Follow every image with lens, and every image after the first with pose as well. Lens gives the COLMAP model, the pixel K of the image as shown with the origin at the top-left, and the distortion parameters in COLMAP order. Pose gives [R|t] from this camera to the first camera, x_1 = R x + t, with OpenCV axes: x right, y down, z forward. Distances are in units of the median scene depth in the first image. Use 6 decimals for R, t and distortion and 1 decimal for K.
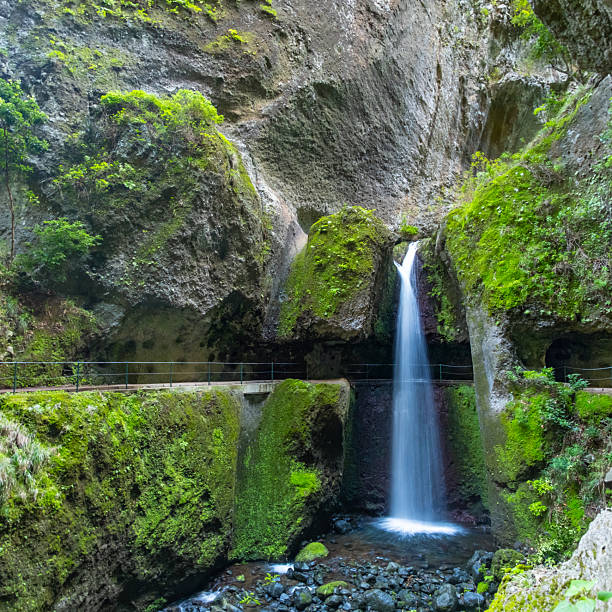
lens RADIAL K [[501.6, 0, 304.0], [0, 501.6, 301.6], [0, 0, 1]] dist [-0.001812, -0.007945]
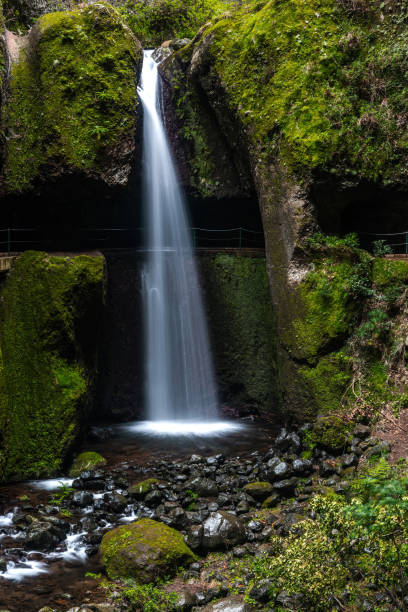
lens RADIAL K [[942.9, 0, 210.1], [0, 942.9, 291.9], [0, 0, 1]] dist [0.028043, 0.000000]
pose [[0.874325, -0.041575, 0.483557, -0.478412], [-0.058474, 0.980043, 0.189989, -0.063066], [-0.481806, -0.194388, 0.854445, -0.305312]]
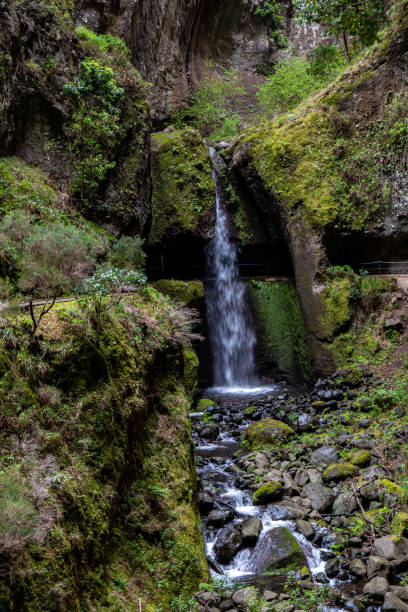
lens RADIAL K [[942.9, 0, 202.0], [0, 942.9, 308.5], [0, 0, 1]] dist [0.028043, 0.000000]
pose [[0.810830, -0.059831, 0.582215, -1.308960], [-0.037782, 0.987336, 0.154080, -0.133350], [-0.584061, -0.146930, 0.798301, -0.890093]]
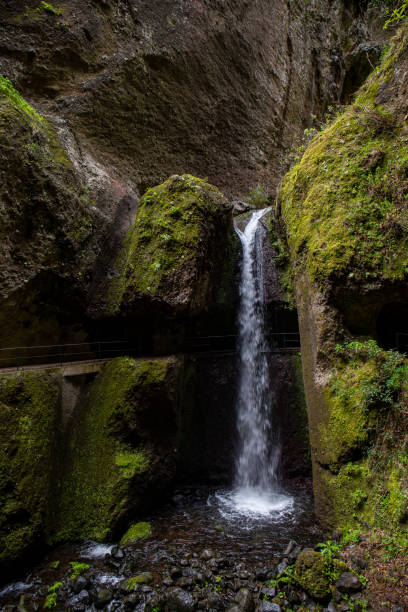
lens RADIAL K [[416.6, 0, 200.9], [0, 416.6, 305.8], [0, 0, 1]] dist [-0.097033, 0.065262]
pose [[0.996699, -0.055346, -0.059401, 0.191118], [0.059603, 0.995588, 0.072468, 0.005500], [0.055128, -0.075769, 0.995600, 0.221734]]
